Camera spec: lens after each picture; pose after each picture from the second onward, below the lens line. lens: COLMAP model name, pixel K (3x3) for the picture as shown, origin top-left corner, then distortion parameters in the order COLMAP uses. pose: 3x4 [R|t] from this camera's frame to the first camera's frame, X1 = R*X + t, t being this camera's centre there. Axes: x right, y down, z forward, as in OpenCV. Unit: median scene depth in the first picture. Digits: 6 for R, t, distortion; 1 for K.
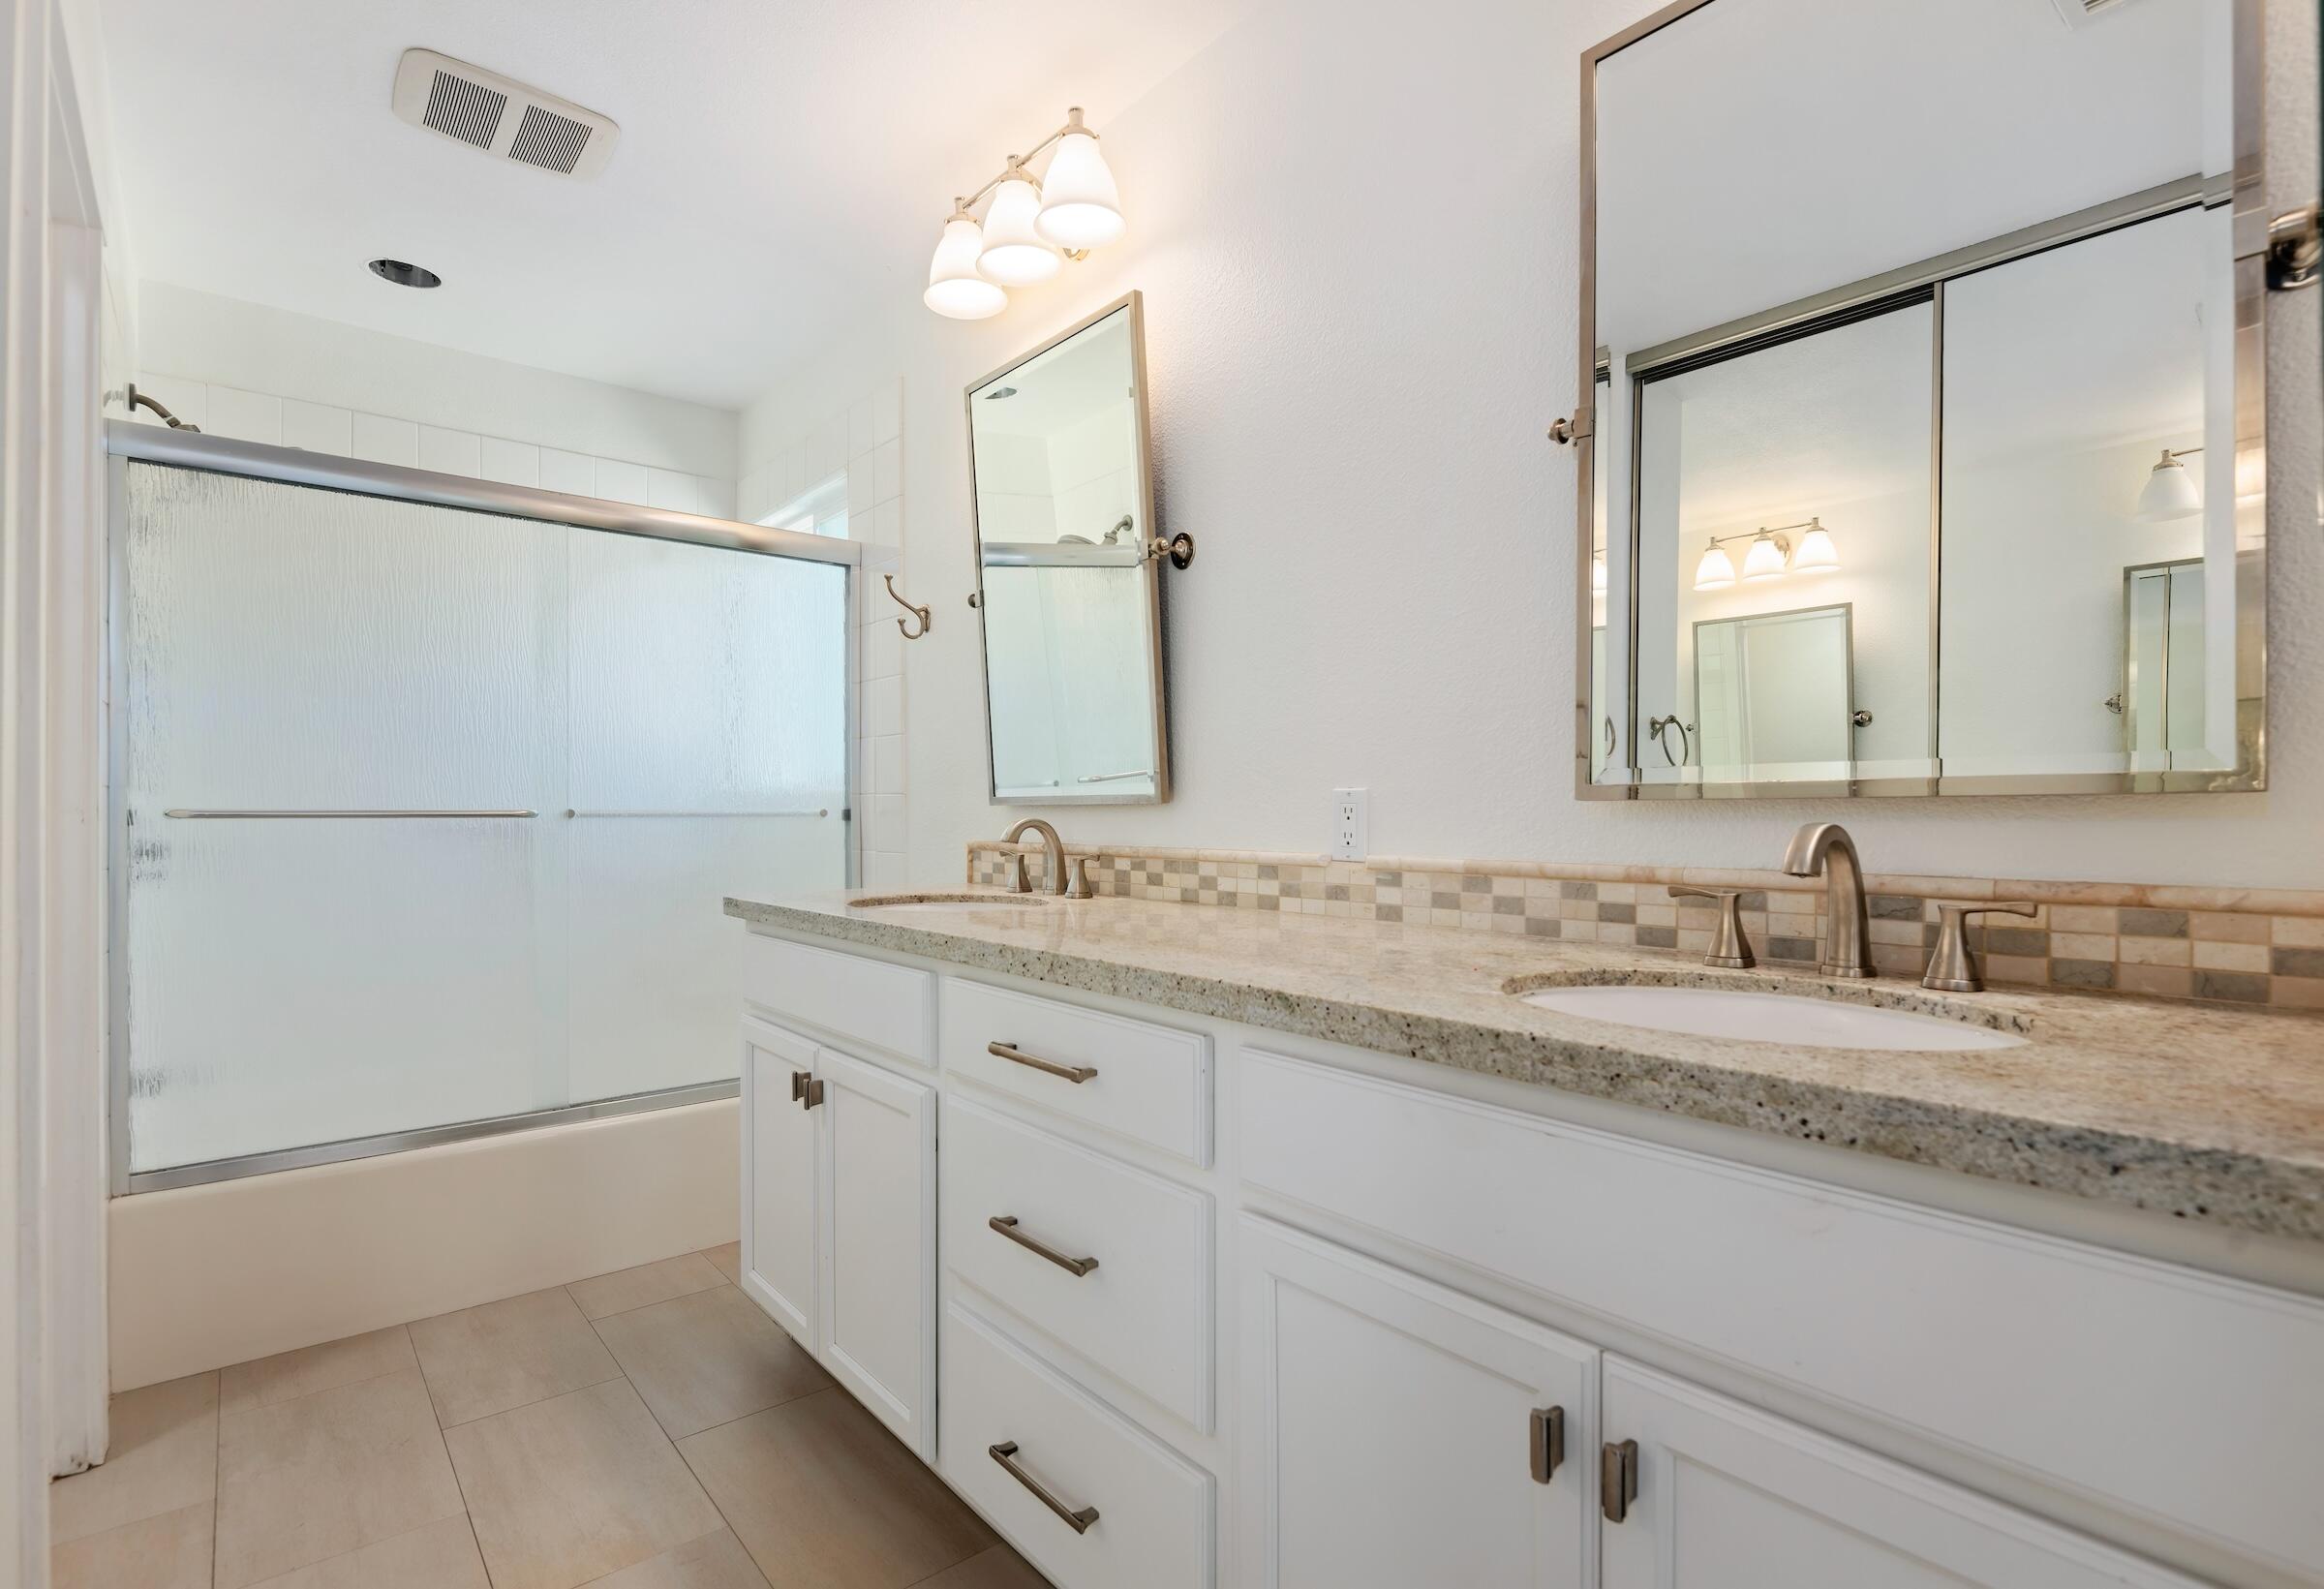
lens RADIAL K [[1108.0, 0, 1162.0], [0, 1108.0, 794.5], [0, 0, 1]] dist [-0.000011, -0.000006]
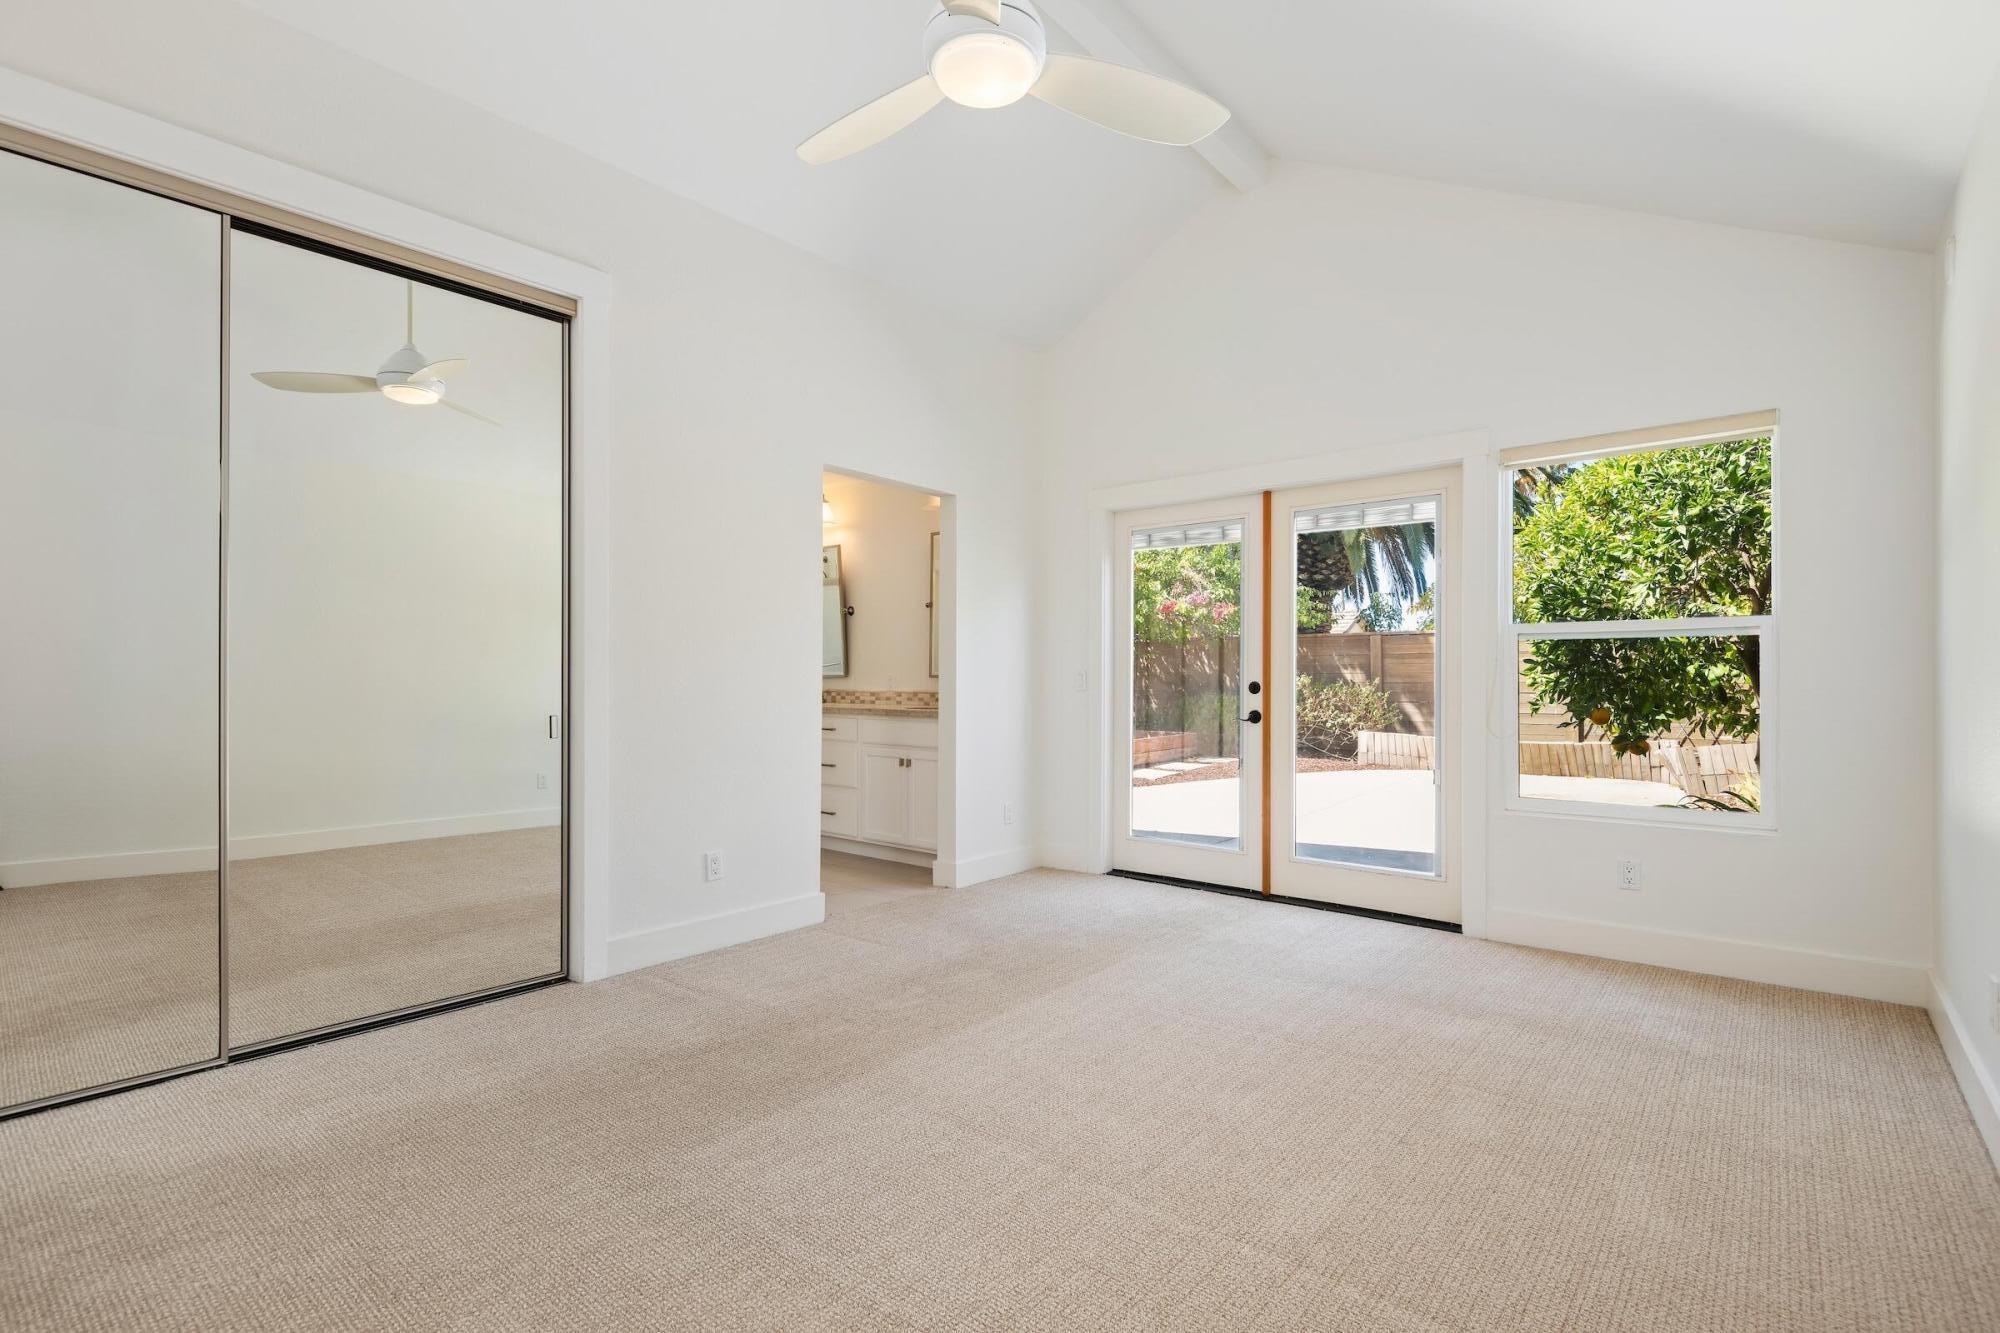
lens RADIAL K [[949.8, 0, 1000.0], [0, 949.8, 666.5], [0, 0, 1]] dist [-0.000421, 0.000017]
pose [[0.982658, 0.002897, 0.185407, -0.089686], [-0.004050, 0.999975, 0.005837, -0.053772], [-0.185385, -0.006486, 0.982645, -2.484747]]
